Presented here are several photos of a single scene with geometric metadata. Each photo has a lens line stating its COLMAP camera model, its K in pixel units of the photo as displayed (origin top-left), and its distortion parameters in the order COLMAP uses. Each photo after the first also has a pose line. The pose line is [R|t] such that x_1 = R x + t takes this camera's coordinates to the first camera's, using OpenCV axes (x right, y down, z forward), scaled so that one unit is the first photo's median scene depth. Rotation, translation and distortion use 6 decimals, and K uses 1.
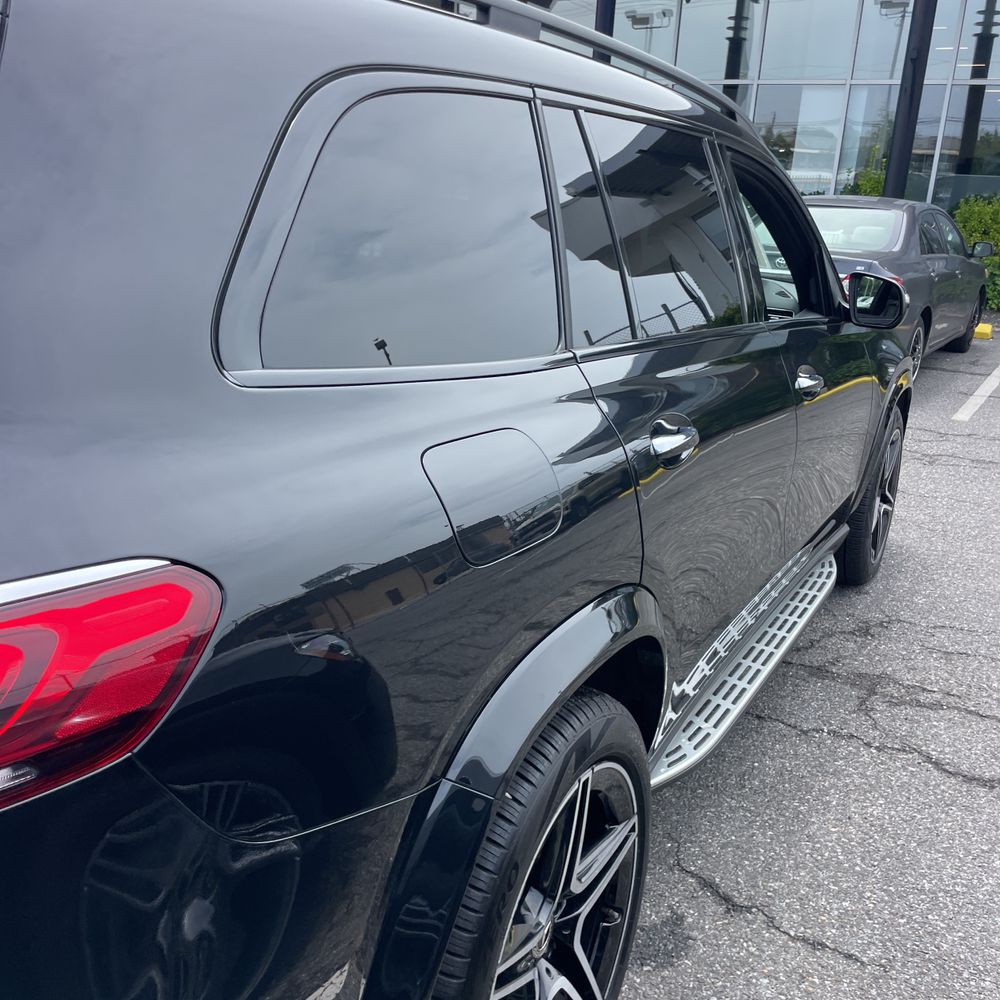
lens RADIAL K [[1034.9, 0, 498.5], [0, 1034.9, 495.8], [0, 0, 1]] dist [0.107505, -0.160892]
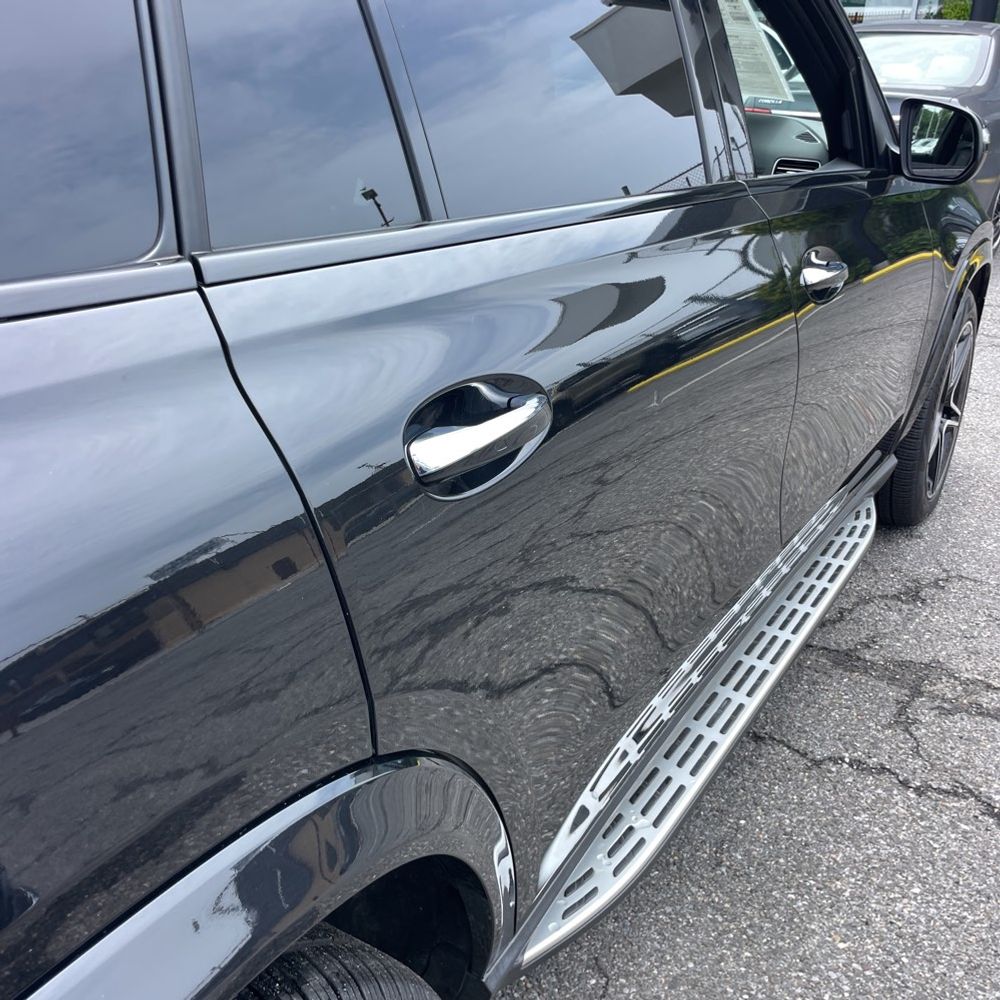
lens RADIAL K [[1018.7, 0, 502.1], [0, 1018.7, 534.1], [0, 0, 1]] dist [0.114576, -0.177727]
pose [[0.997612, -0.023128, -0.065087, 0.117411], [0.032574, 0.988443, 0.148050, -0.043250], [0.060911, -0.149817, 0.986836, 0.284975]]
